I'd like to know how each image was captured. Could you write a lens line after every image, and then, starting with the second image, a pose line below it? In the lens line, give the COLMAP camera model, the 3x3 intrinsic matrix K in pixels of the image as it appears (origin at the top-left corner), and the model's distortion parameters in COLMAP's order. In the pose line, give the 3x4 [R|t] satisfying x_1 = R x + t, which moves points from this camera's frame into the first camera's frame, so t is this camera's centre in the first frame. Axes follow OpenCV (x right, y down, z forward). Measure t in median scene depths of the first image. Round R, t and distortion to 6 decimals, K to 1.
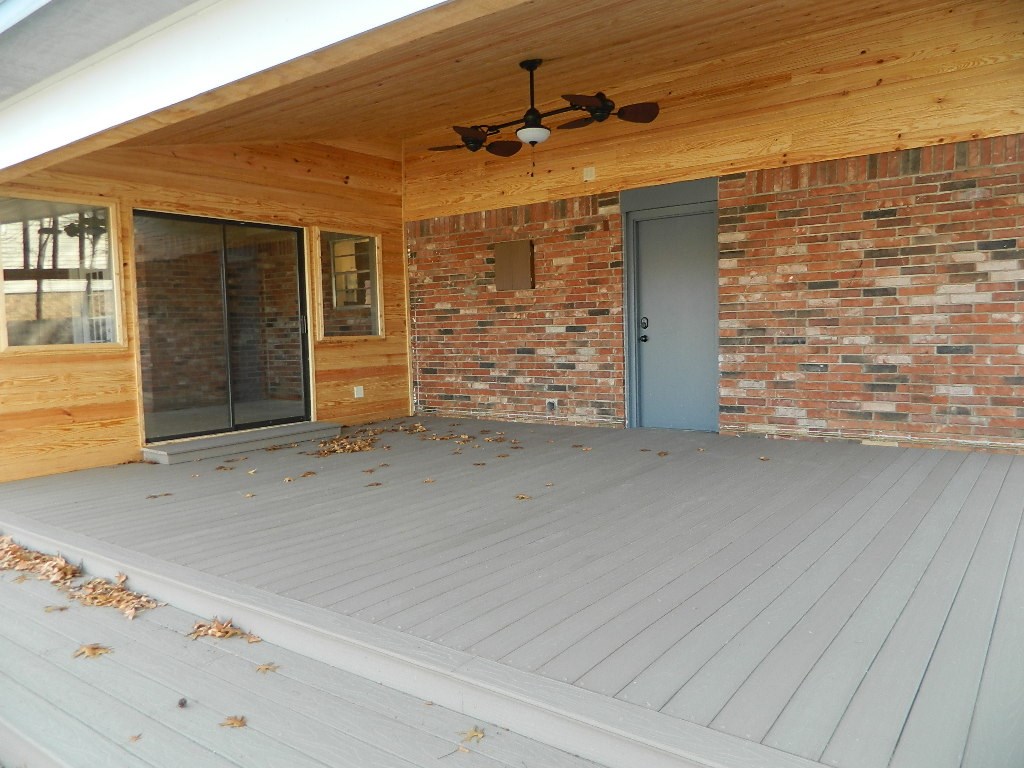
lens RADIAL K [[747.8, 0, 509.2], [0, 747.8, 381.0], [0, 0, 1]] dist [-0.002116, -0.006333]
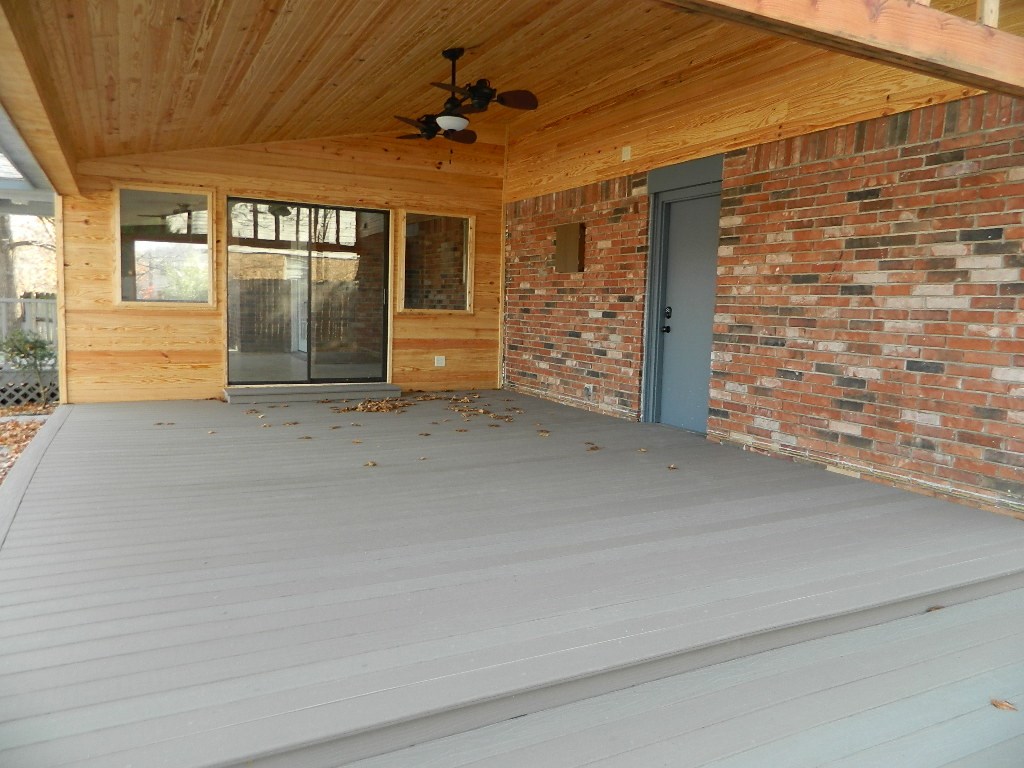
lens RADIAL K [[747.8, 0, 509.2], [0, 747.8, 381.0], [0, 0, 1]] dist [-0.002116, -0.006333]
pose [[0.896163, 0.097263, -0.432935, 0.474157], [-0.083789, 0.995221, 0.050146, -0.025701], [0.435743, -0.008664, 0.900029, 0.080528]]
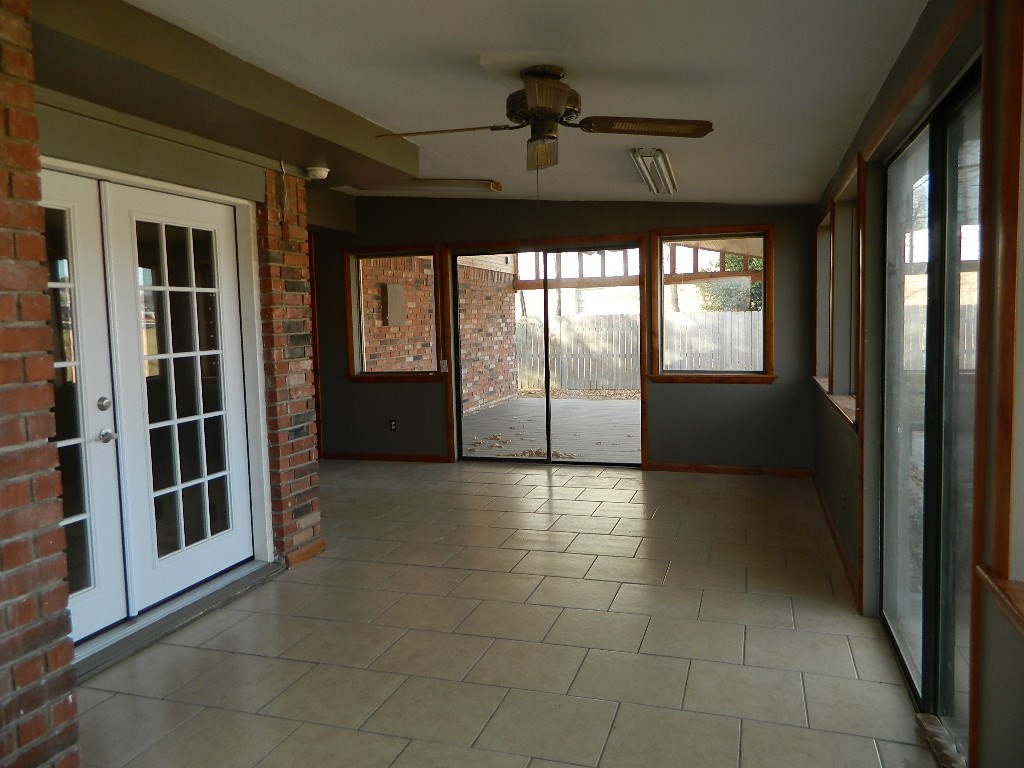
lens RADIAL K [[747.8, 0, 509.2], [0, 747.8, 381.0], [0, 0, 1]] dist [-0.002116, -0.006333]
pose [[-0.324093, -0.038457, 0.945243, -1.403994], [0.103313, 0.991759, 0.075772, -0.131695], [-0.940367, 0.122213, -0.317449, 1.495553]]
